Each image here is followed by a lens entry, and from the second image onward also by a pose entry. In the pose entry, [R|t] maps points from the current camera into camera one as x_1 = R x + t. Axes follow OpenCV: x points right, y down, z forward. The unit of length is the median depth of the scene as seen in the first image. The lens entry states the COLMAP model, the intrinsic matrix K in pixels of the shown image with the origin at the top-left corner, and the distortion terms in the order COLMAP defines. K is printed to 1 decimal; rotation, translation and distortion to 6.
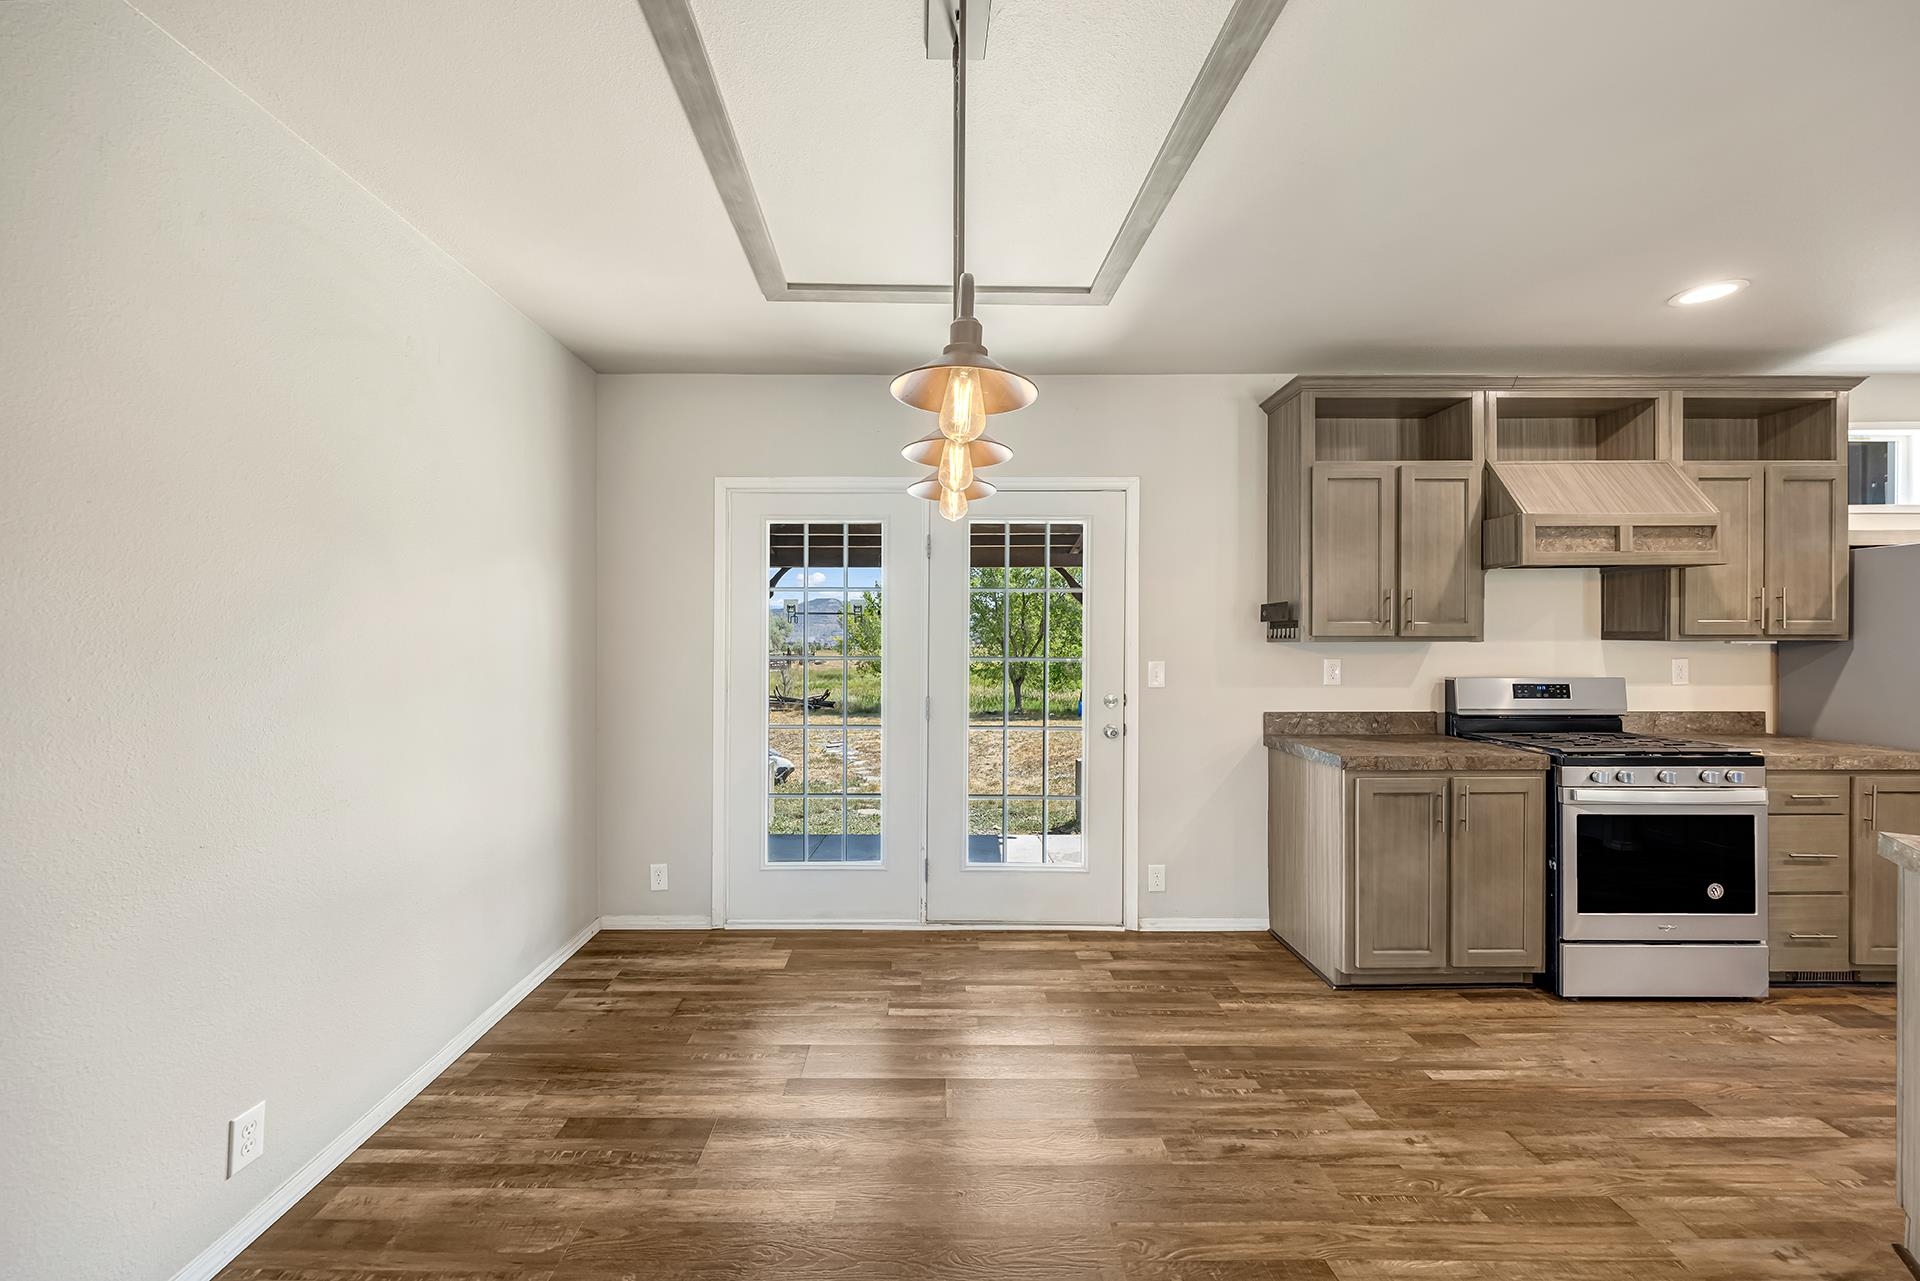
lens RADIAL K [[714.9, 0, 960.0], [0, 714.9, 640.5], [0, 0, 1]] dist [-0.000356, -0.000272]
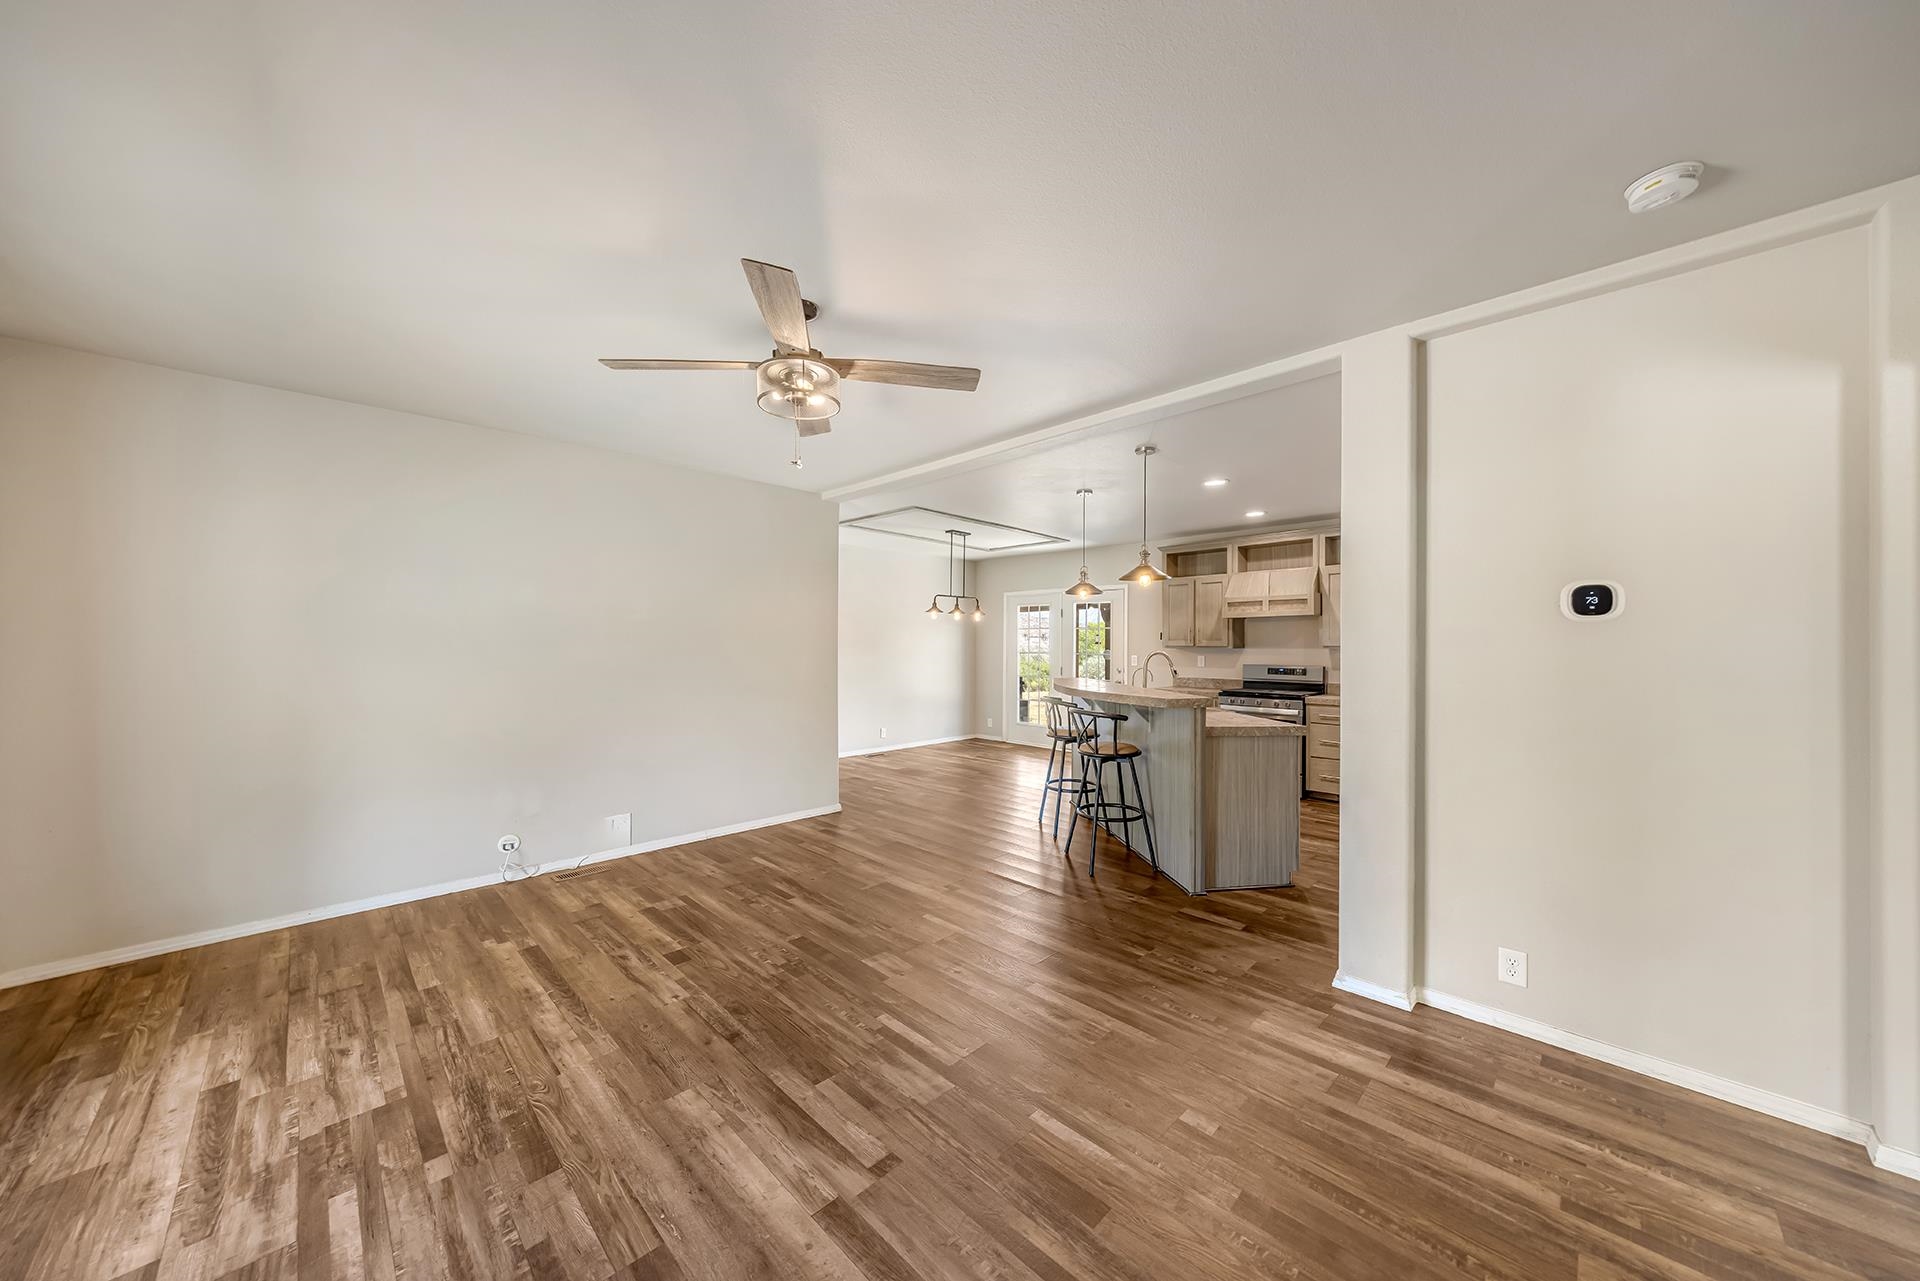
lens RADIAL K [[655.9, 0, 960.0], [0, 655.9, 640.5], [0, 0, 1]] dist [-0.001349, -0.000227]
pose [[0.691183, 0.001052, -0.722679, 1.675485], [-0.007449, 0.999956, -0.005669, -0.005807], [0.722641, 0.009302, 0.691161, -1.171644]]
